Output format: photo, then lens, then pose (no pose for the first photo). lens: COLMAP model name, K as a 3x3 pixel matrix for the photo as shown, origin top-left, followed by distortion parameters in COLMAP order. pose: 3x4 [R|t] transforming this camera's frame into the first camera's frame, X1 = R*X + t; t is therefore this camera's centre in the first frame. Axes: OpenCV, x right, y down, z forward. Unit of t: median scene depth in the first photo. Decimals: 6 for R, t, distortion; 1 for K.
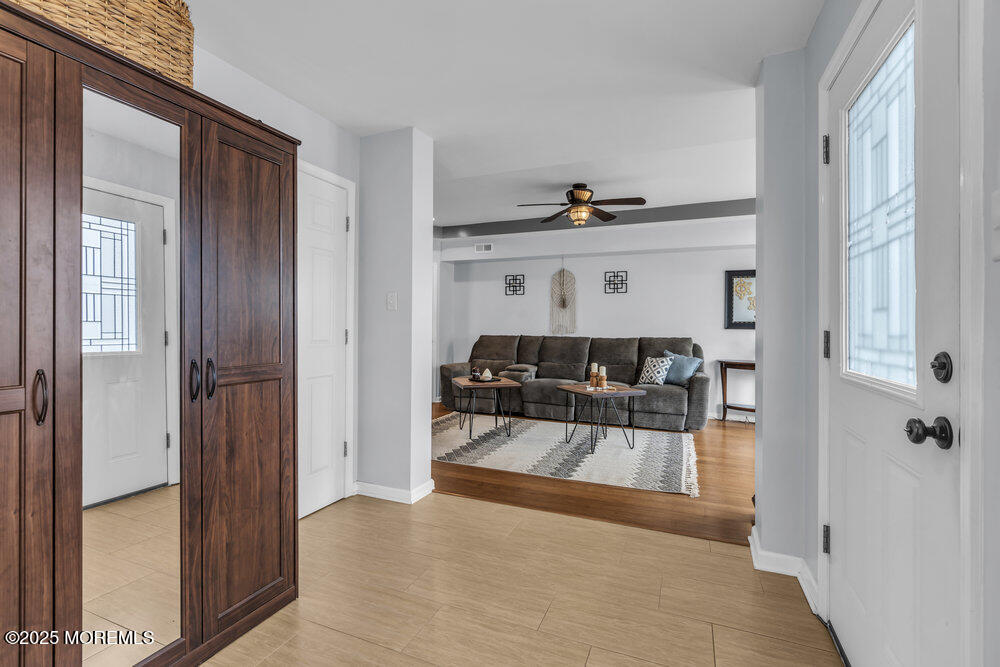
lens RADIAL K [[448.6, 0, 498.7], [0, 448.6, 329.2], [0, 0, 1]] dist [-0.010770, 0.004700]
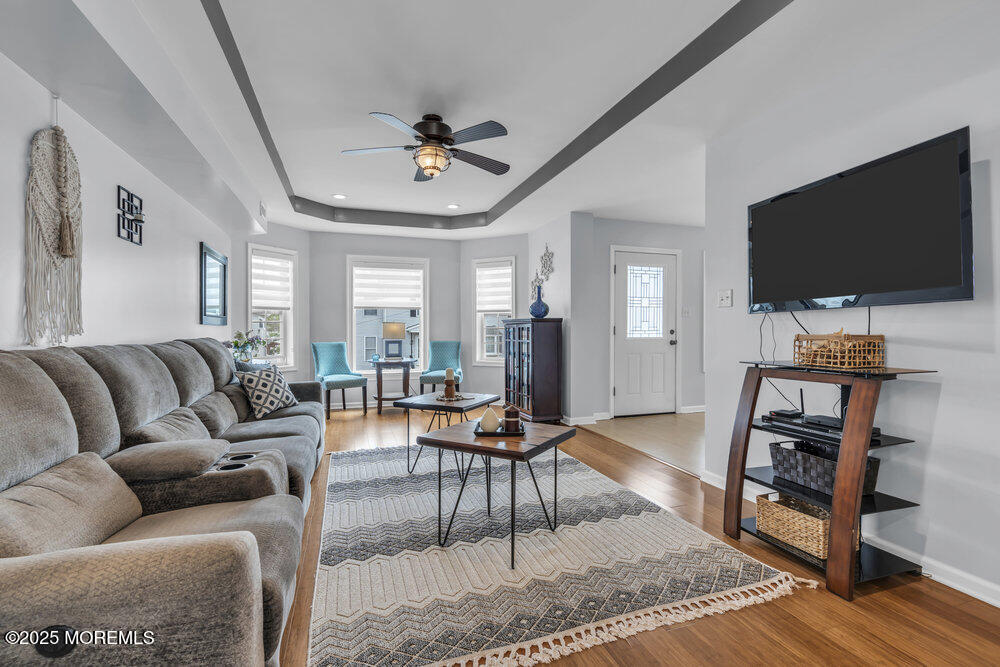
lens RADIAL K [[448.6, 0, 498.7], [0, 448.6, 329.2], [0, 0, 1]] dist [-0.010770, 0.004700]
pose [[-0.664177, -0.007485, 0.747538, -0.332472], [-0.002365, 0.999966, 0.007911, 0.000581], [-0.747571, 0.003486, -0.664172, 1.117977]]
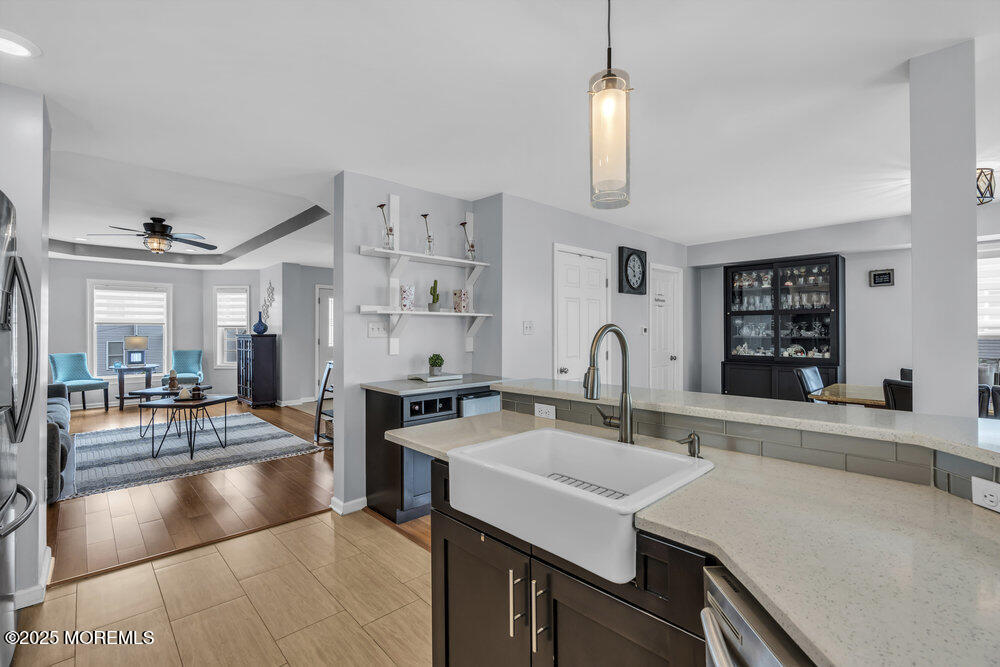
lens RADIAL K [[448.6, 0, 498.7], [0, 448.6, 329.2], [0, 0, 1]] dist [-0.010770, 0.004700]
pose [[-0.915094, -0.007006, 0.403179, -0.878052], [-0.005699, 0.999974, 0.004441, -0.038902], [-0.403200, 0.001766, -0.915110, 1.369065]]
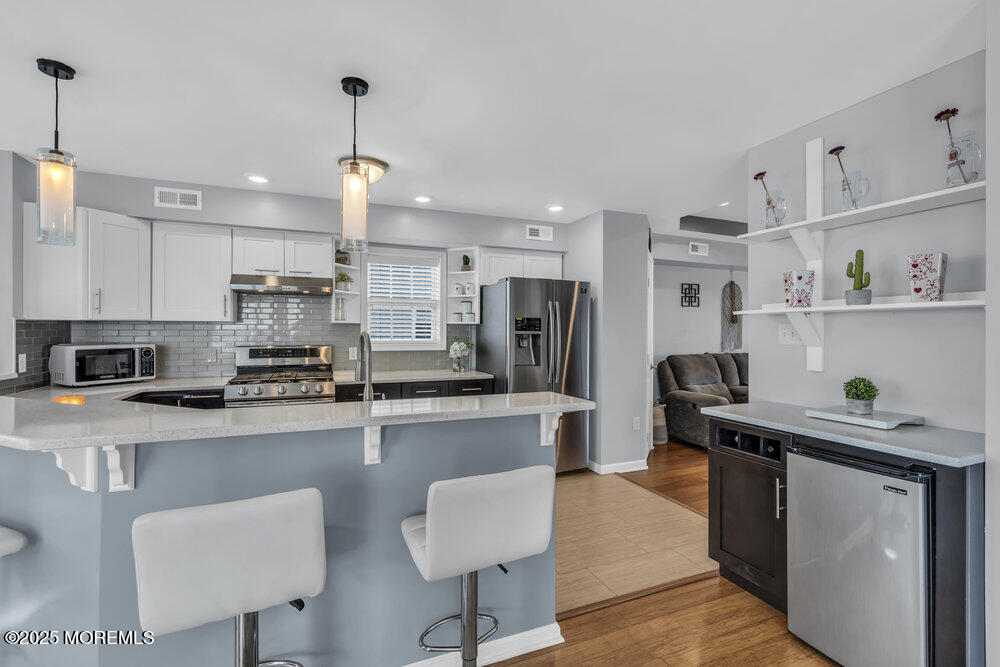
lens RADIAL K [[448.6, 0, 498.7], [0, 448.6, 329.2], [0, 0, 1]] dist [-0.010770, 0.004700]
pose [[0.696957, -0.003904, 0.717102, -1.008652], [0.006290, 0.999980, -0.000670, -0.041706], [-0.717085, 0.004978, 0.696968, 0.794568]]
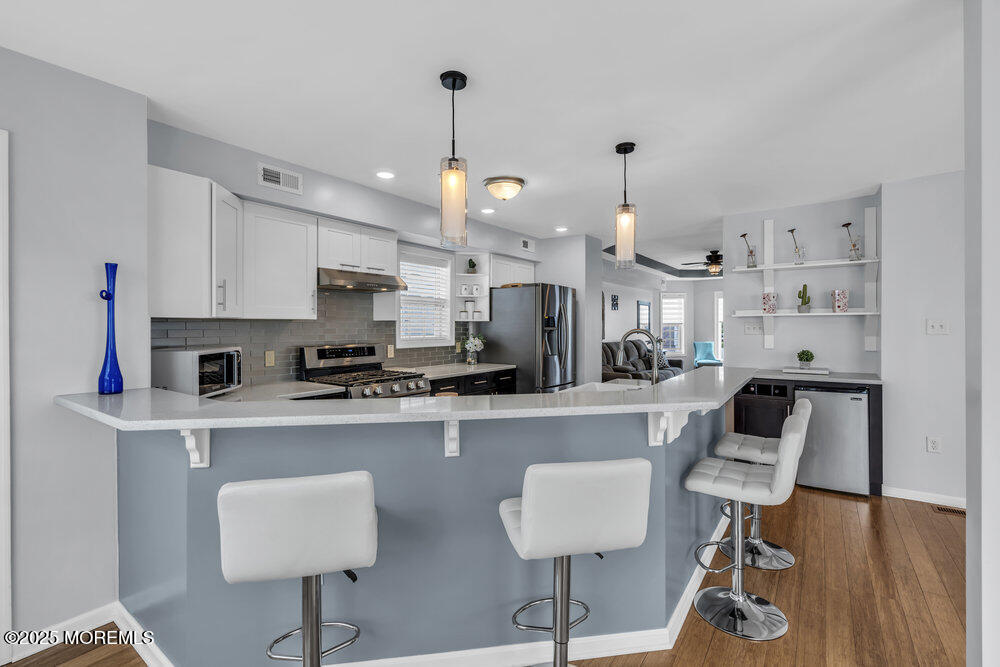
lens RADIAL K [[448.6, 0, 498.7], [0, 448.6, 329.2], [0, 0, 1]] dist [-0.010770, 0.004700]
pose [[0.217681, -0.015960, 0.975889, -1.332498], [0.009886, 0.999851, 0.014146, -0.048609], [-0.975970, 0.006569, 0.217806, 1.151306]]
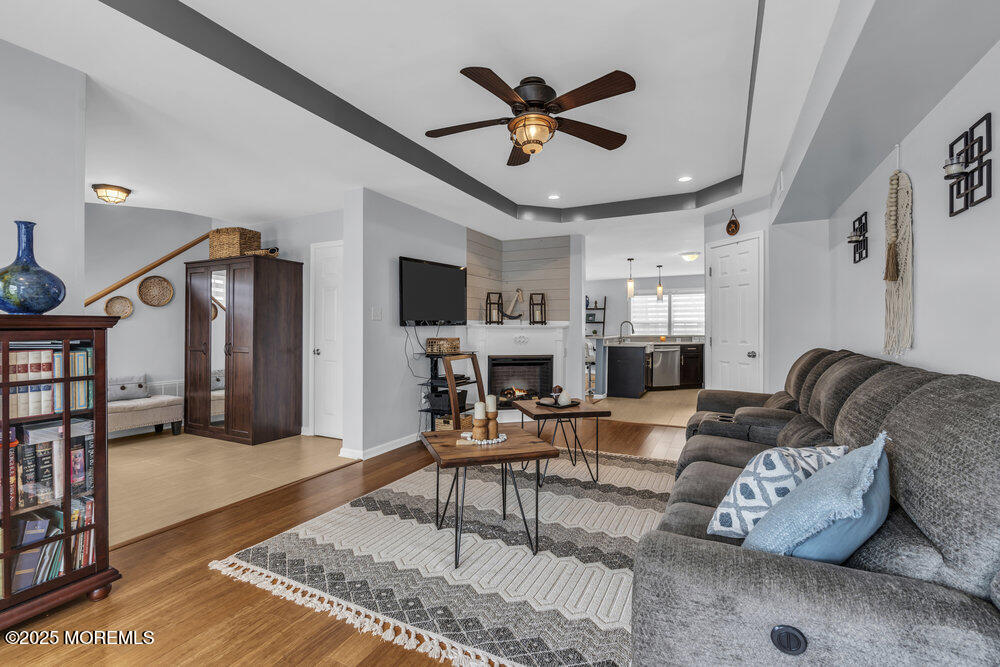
lens RADIAL K [[448.6, 0, 498.7], [0, 448.6, 329.2], [0, 0, 1]] dist [-0.010770, 0.004700]
pose [[-0.065339, -0.007056, -0.997838, 0.603145], [-0.005294, 0.999963, -0.006724, -0.004008], [0.997849, 0.004843, -0.065374, 0.801634]]
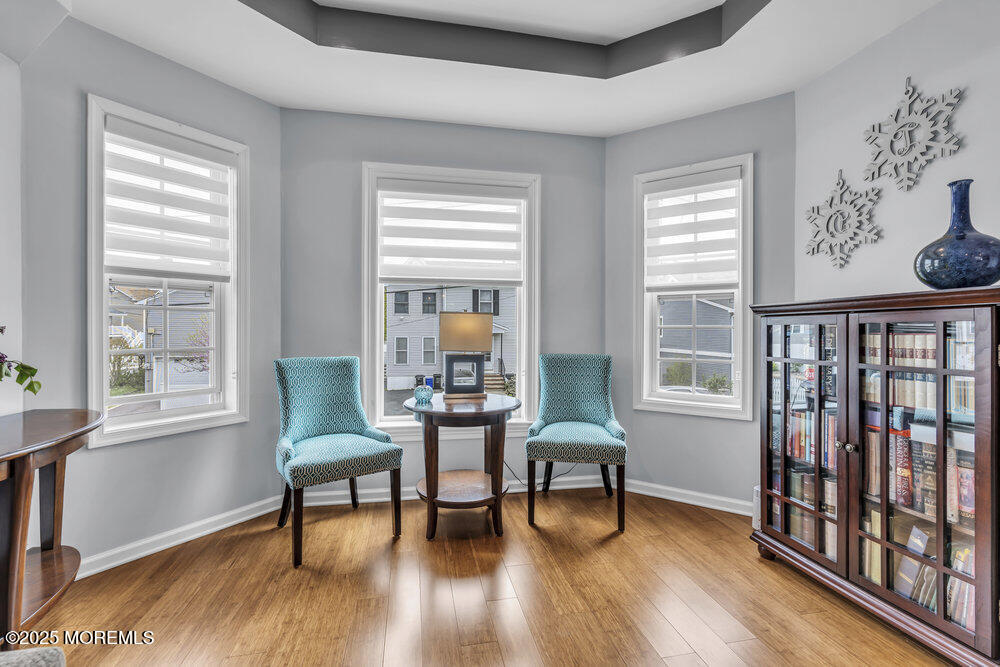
lens RADIAL K [[448.6, 0, 498.7], [0, 448.6, 329.2], [0, 0, 1]] dist [-0.010770, 0.004700]
pose [[-0.565612, -0.010386, 0.824606, 0.242148], [-0.006422, 0.999946, 0.008189, 0.006707], [-0.824646, -0.000664, -0.565648, 0.822748]]
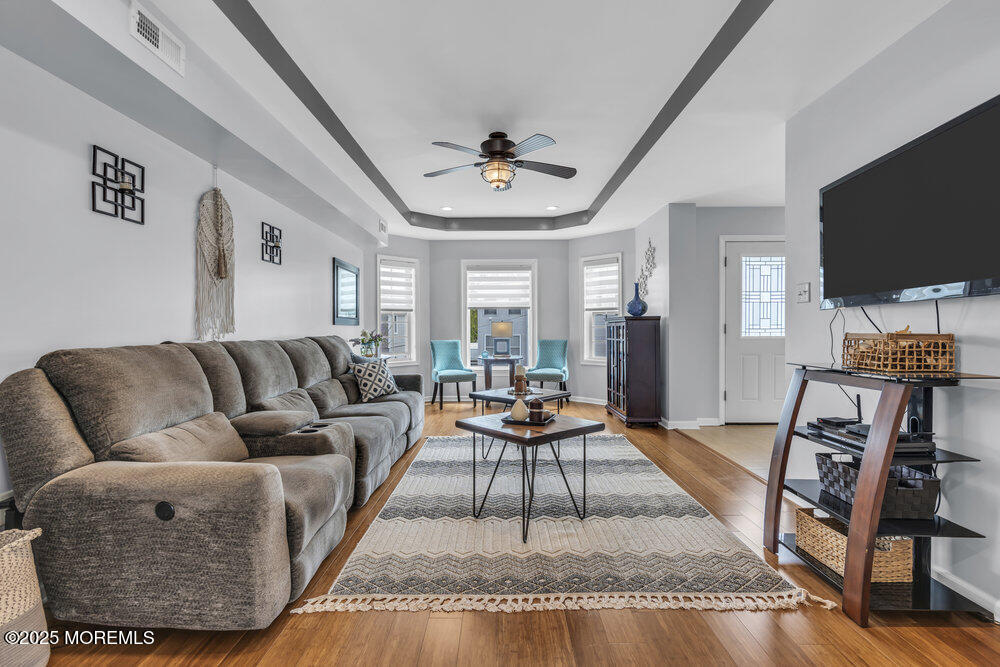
lens RADIAL K [[465.0, 0, 498.0], [0, 465.0, 328.9], [0, 0, 1]] dist [-0.005312, 0.000046]
pose [[-0.383251, -0.008002, 0.923610, -0.446661], [0.003164, 0.999945, 0.009976, -0.000224], [-0.923639, 0.006746, -0.383205, 1.051842]]
